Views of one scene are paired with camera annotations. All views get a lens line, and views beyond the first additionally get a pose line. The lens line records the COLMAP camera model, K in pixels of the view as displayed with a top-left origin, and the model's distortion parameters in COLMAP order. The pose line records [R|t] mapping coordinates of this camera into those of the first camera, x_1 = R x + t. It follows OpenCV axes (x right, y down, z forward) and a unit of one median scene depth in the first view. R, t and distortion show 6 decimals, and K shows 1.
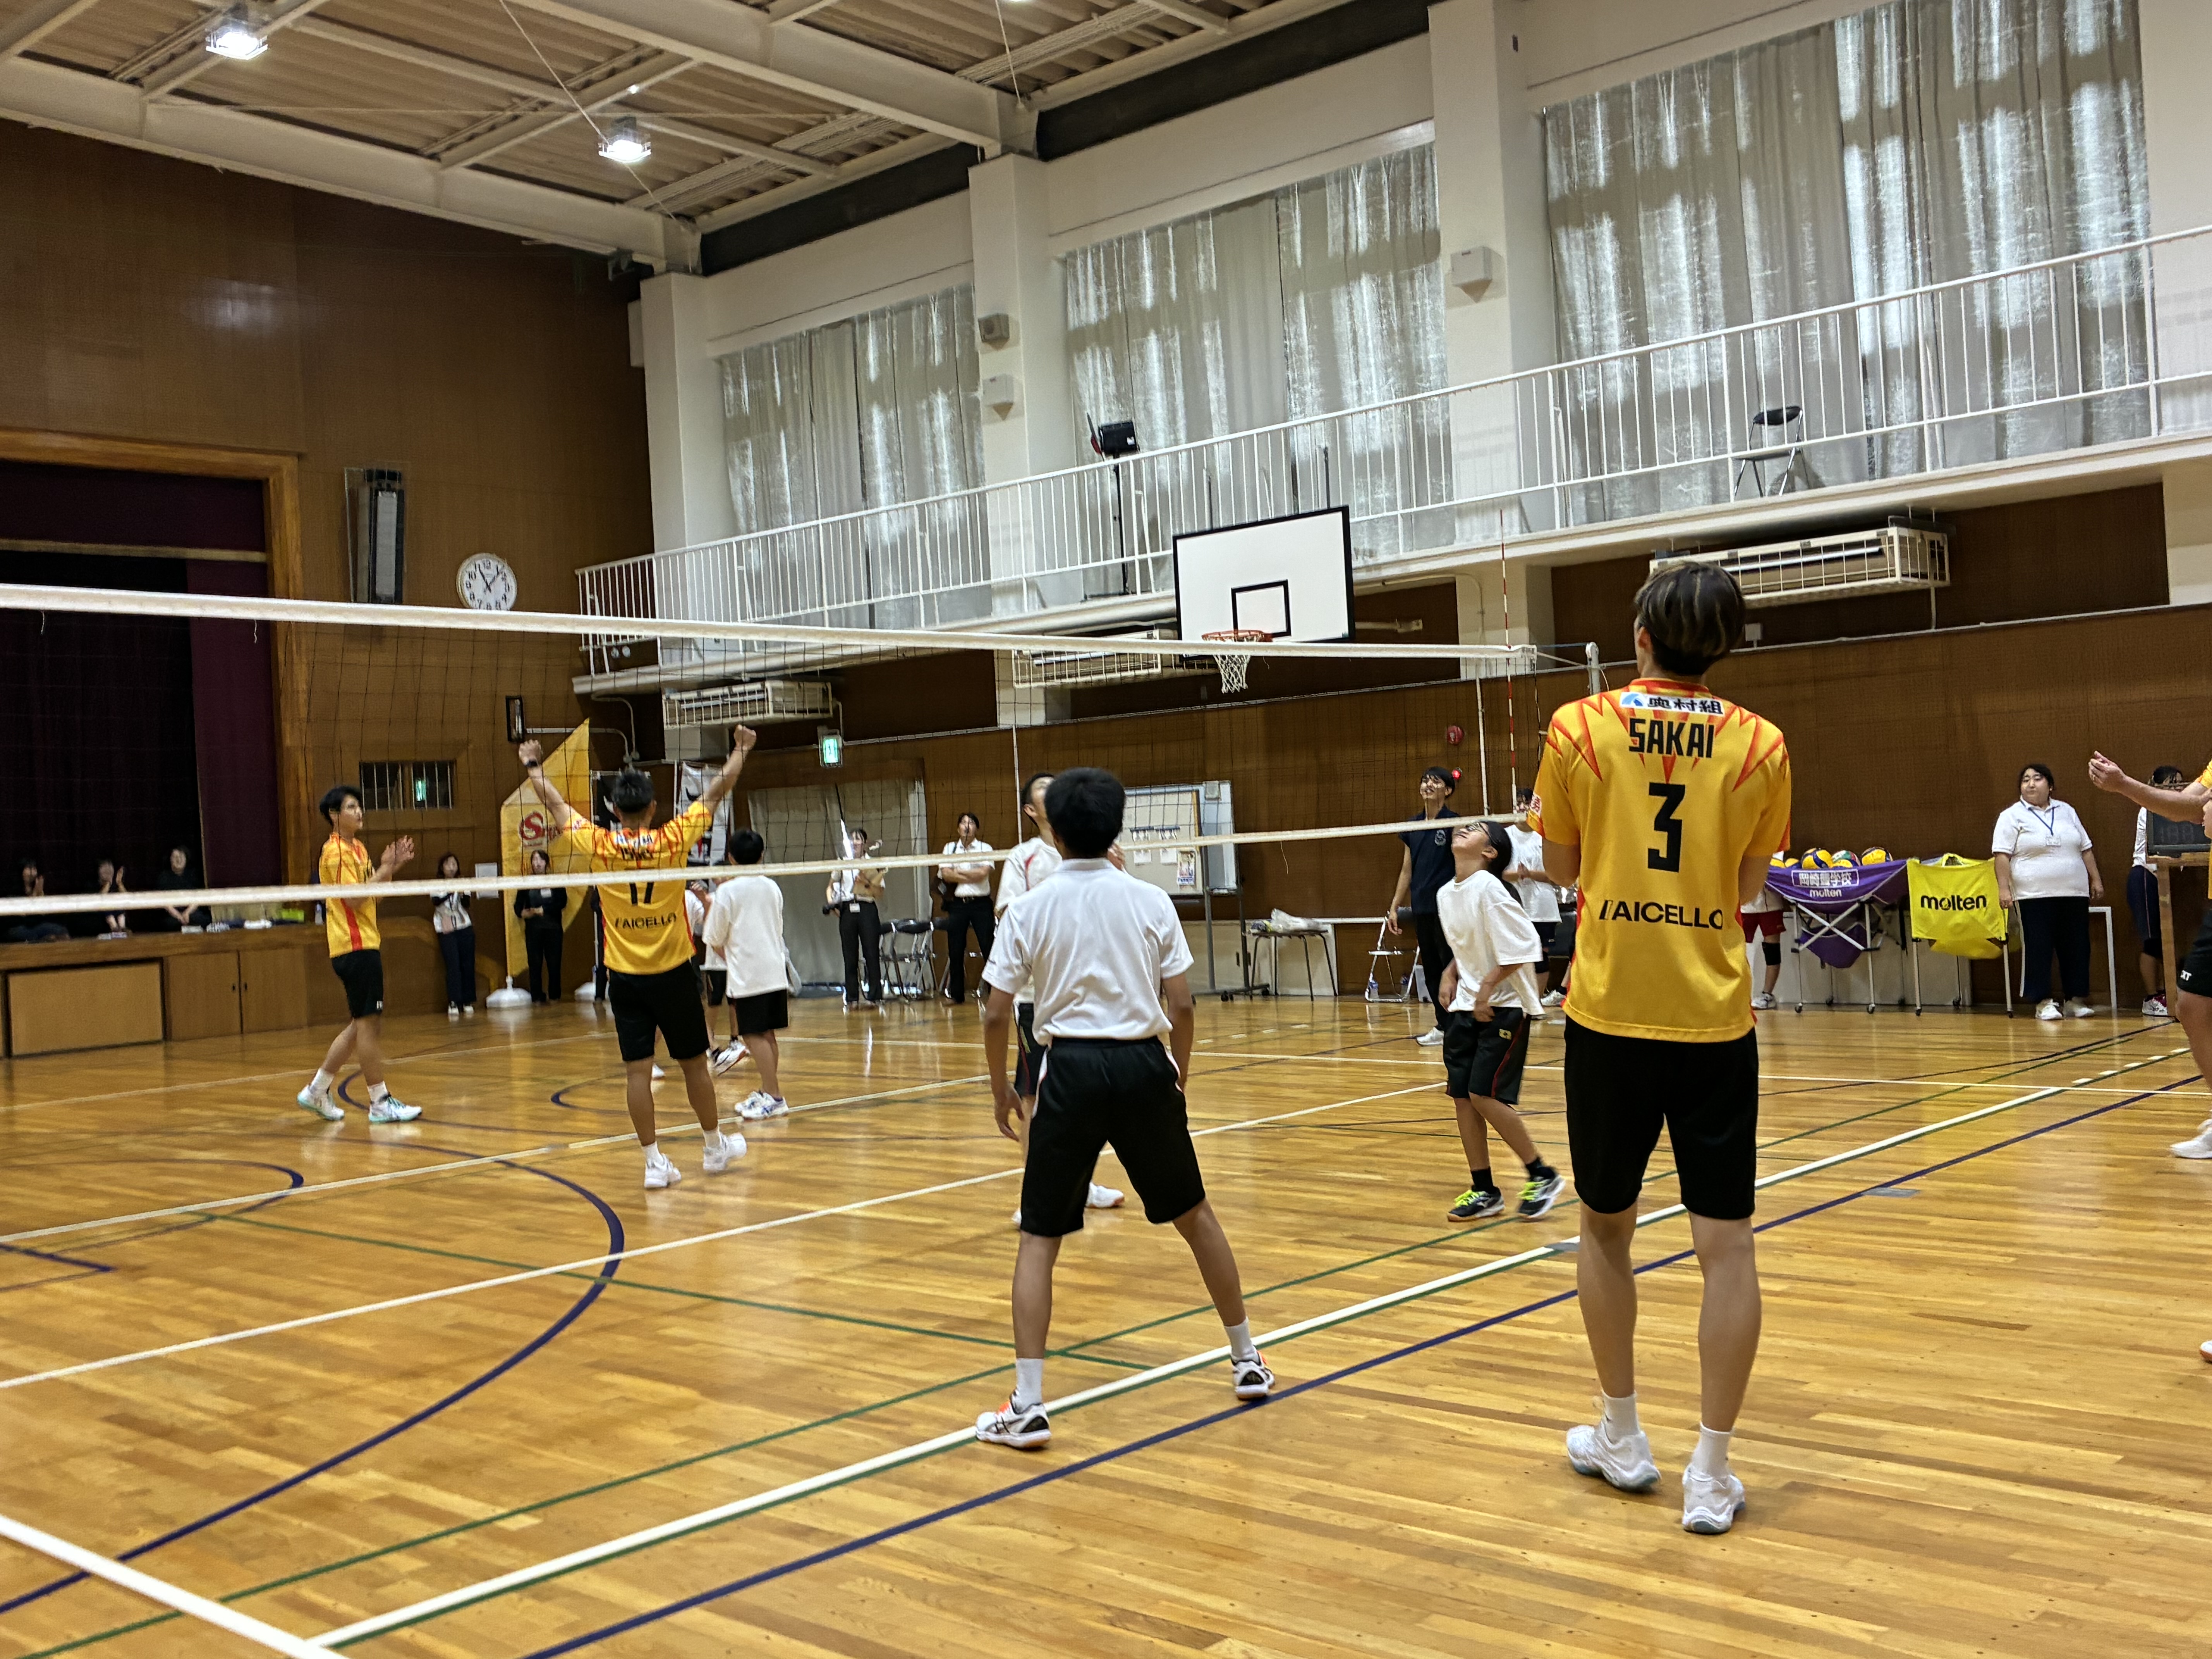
lens RADIAL K [[2212.2, 0, 1106.0], [0, 2212.2, 829.5], [0, 0, 1]] dist [0.050561, -0.078578]
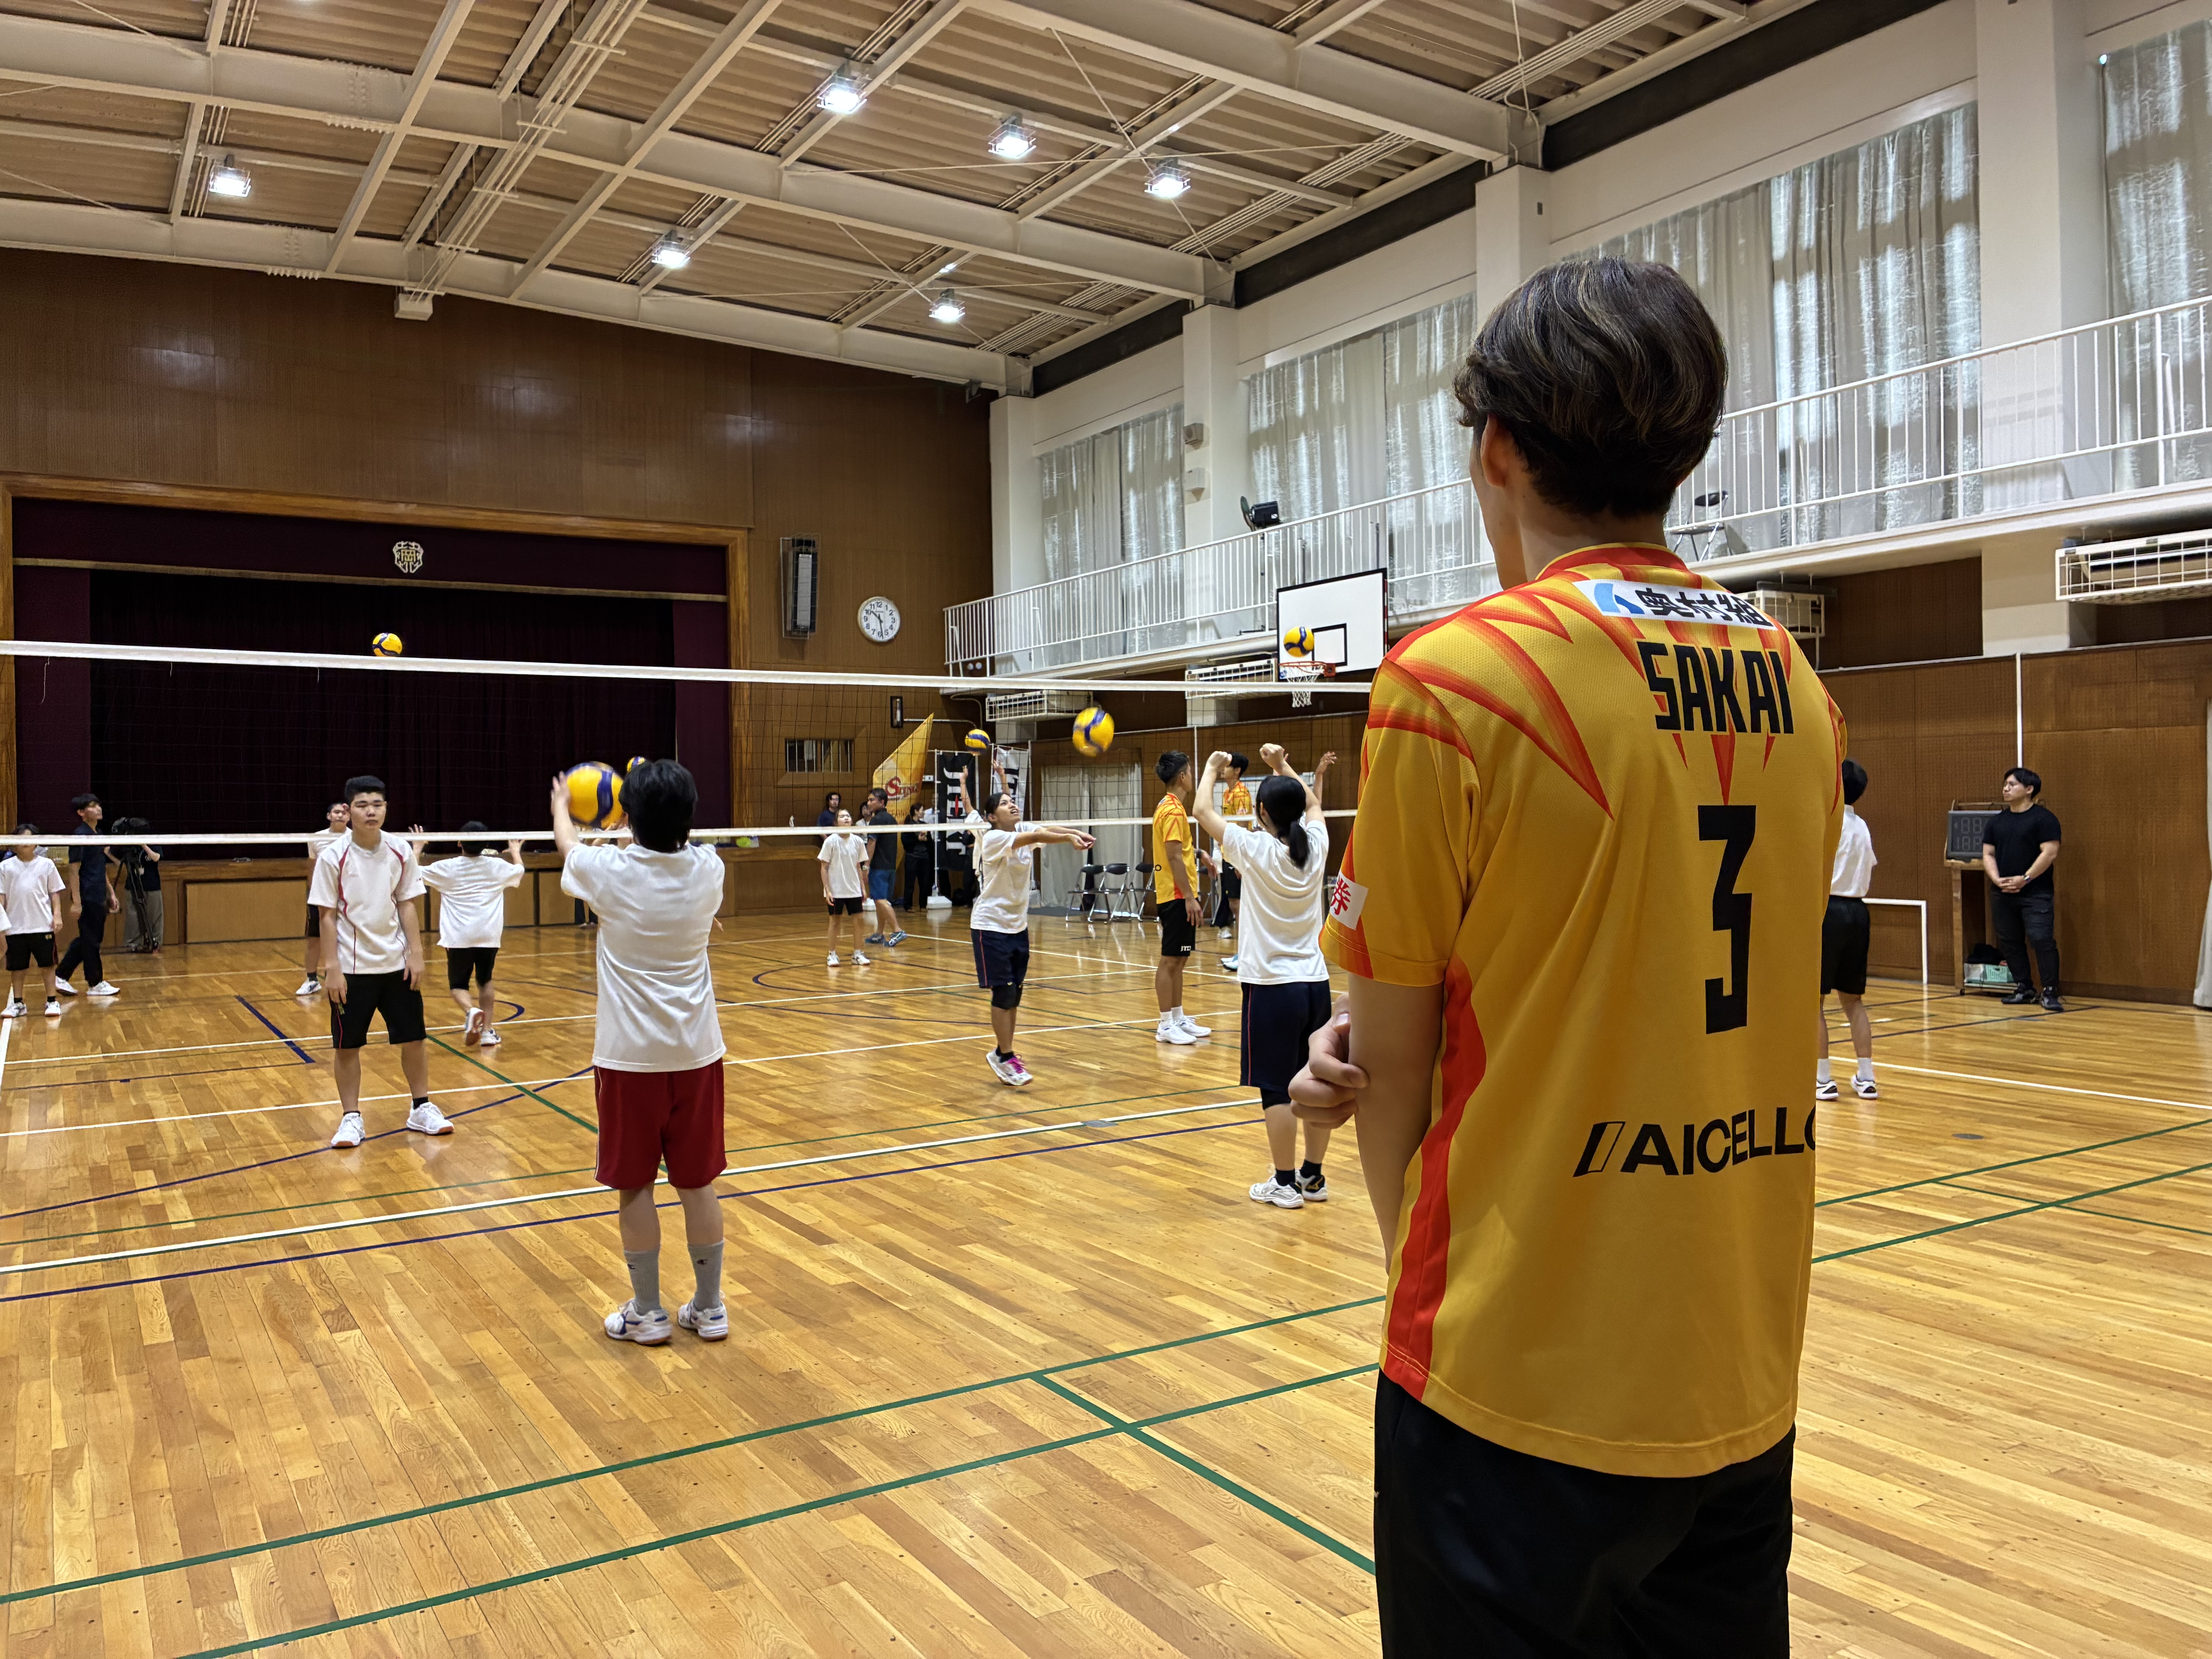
lens RADIAL K [[1661.6, 0, 1087.8], [0, 1661.6, 825.9], [0, 0, 1]] dist [0.026816, -0.004126]
pose [[0.963717, 0.040746, -0.263799, 0.184315], [-0.034764, 0.999022, 0.027309, -0.012025], [0.264654, -0.017148, 0.964191, -0.007848]]
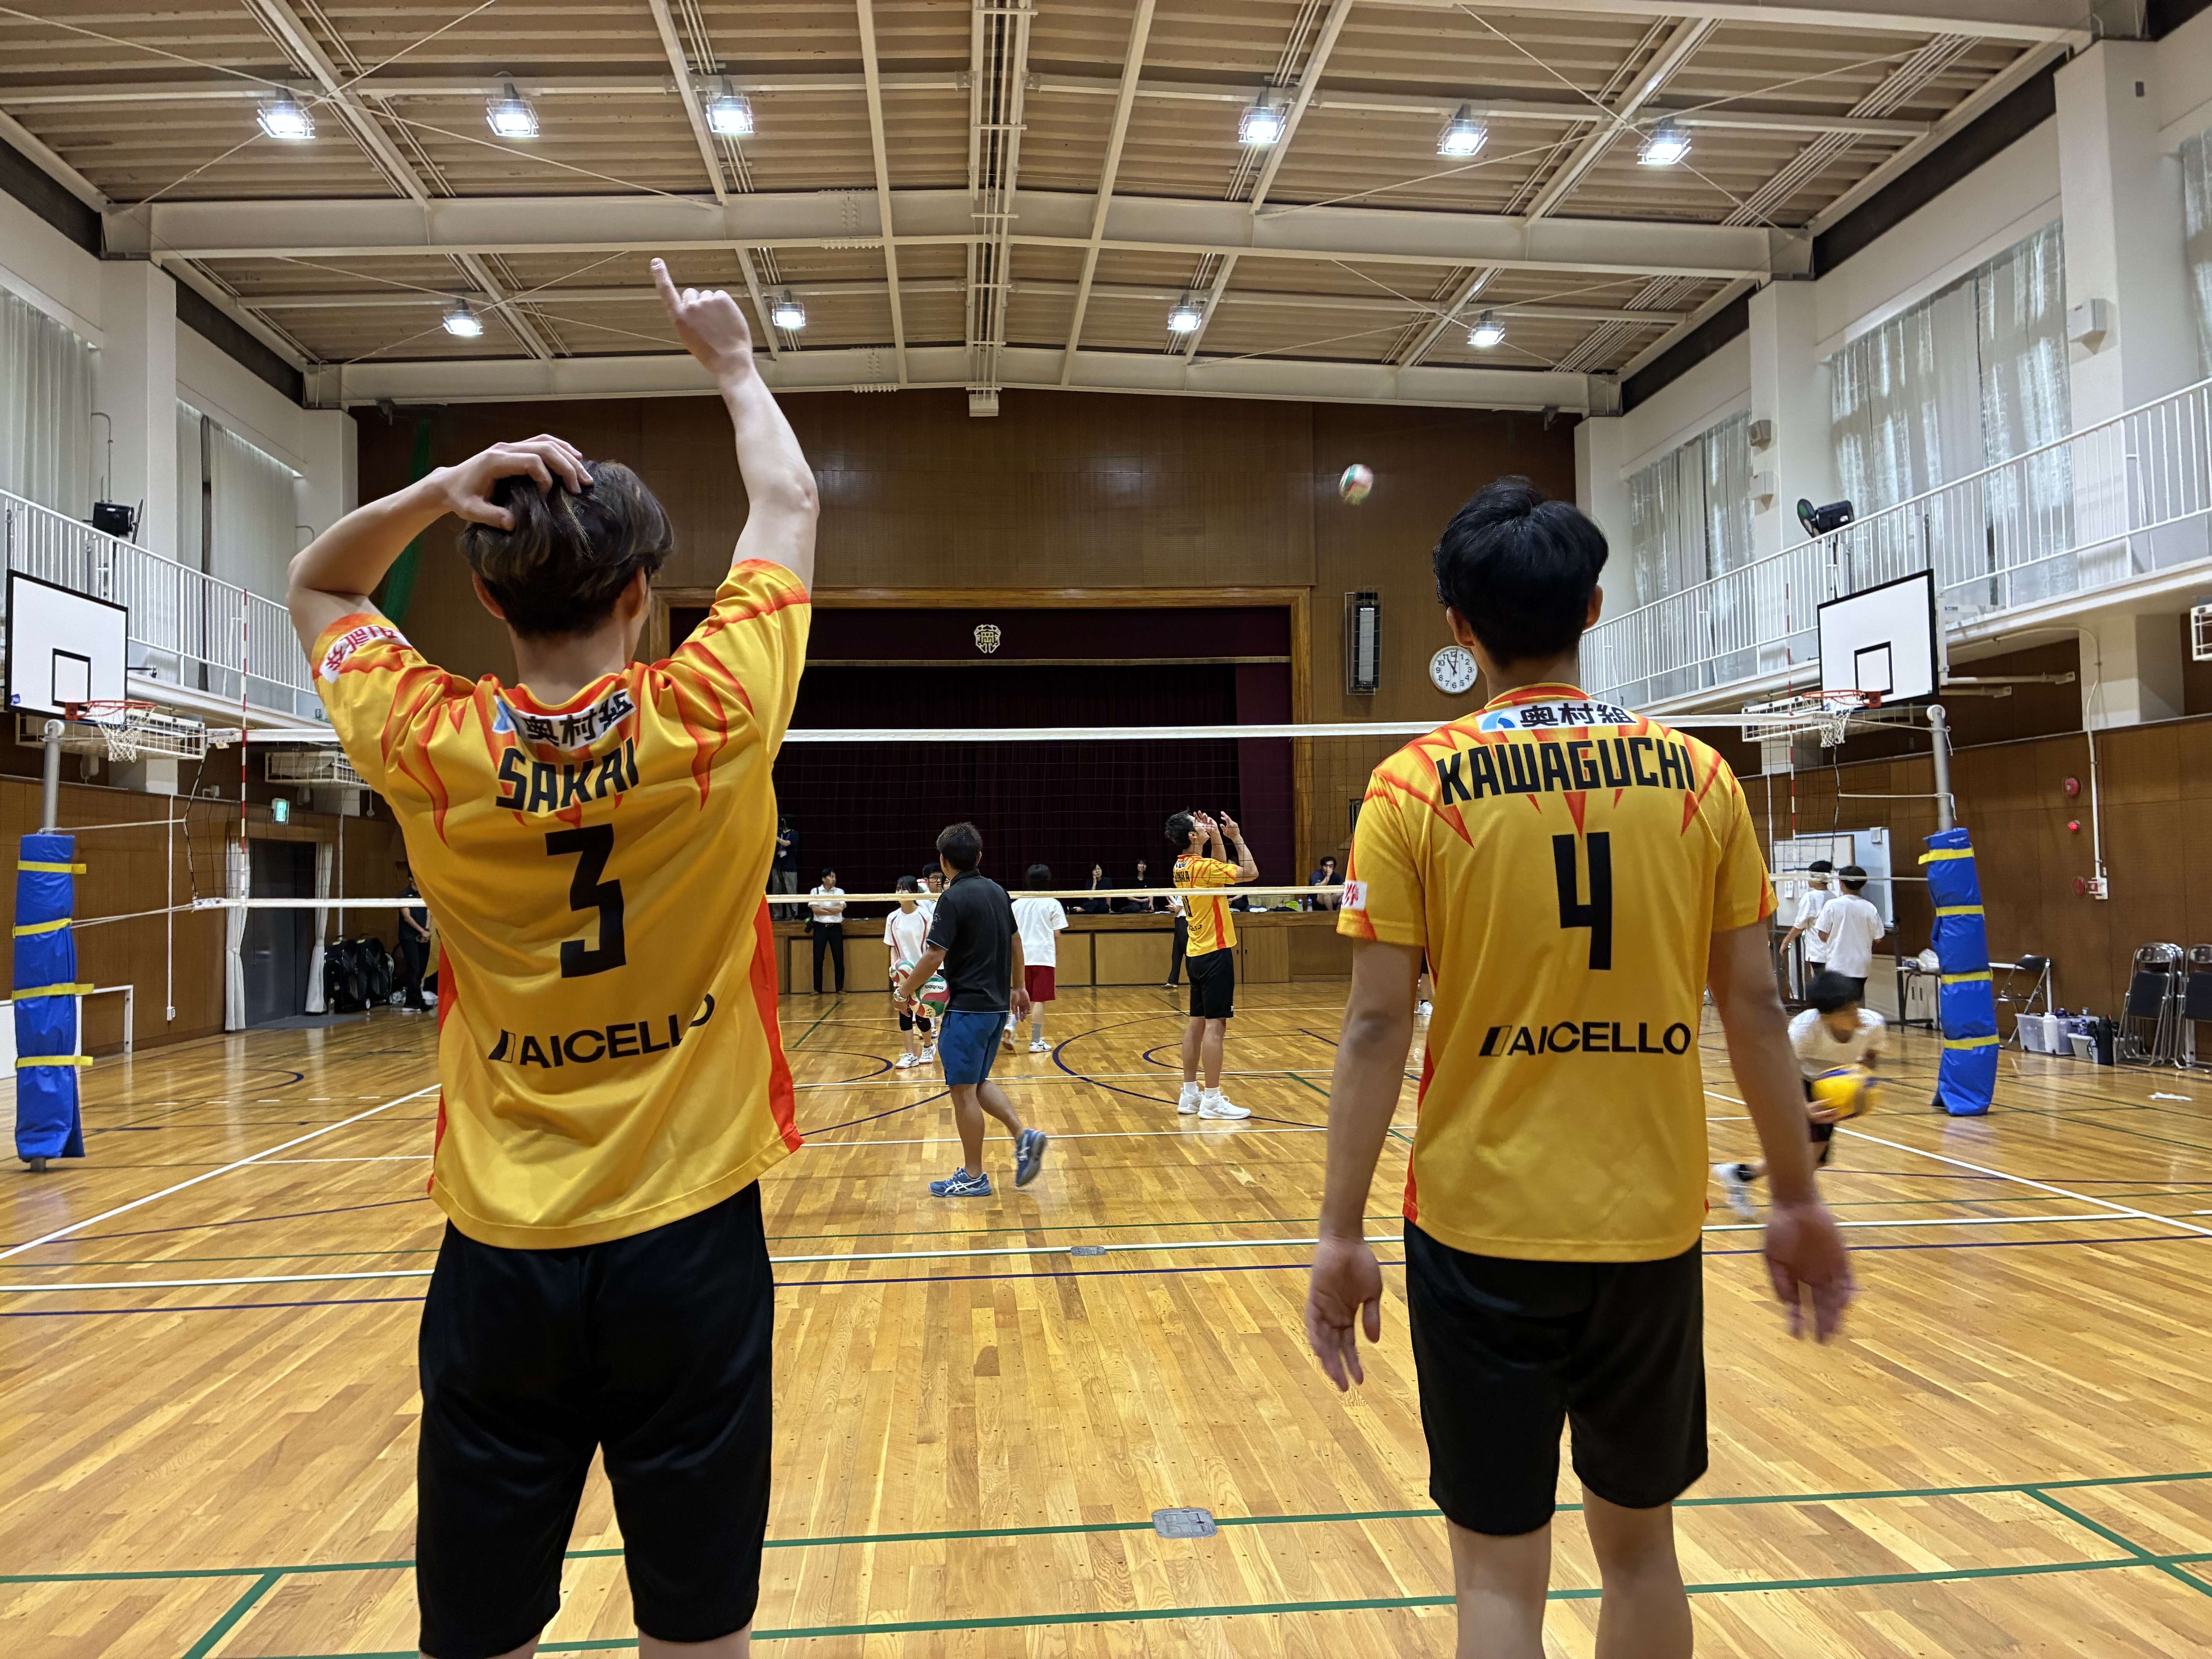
lens RADIAL K [[1662.1, 0, 1105.1], [0, 1662.1, 813.6], [0, 0, 1]] dist [0.077848, -0.091089]
pose [[0.746614, 0.014449, -0.665101, 0.313417], [-0.022918, 0.999729, -0.004009, -0.016229], [0.664863, 0.018236, 0.746743, 0.128434]]
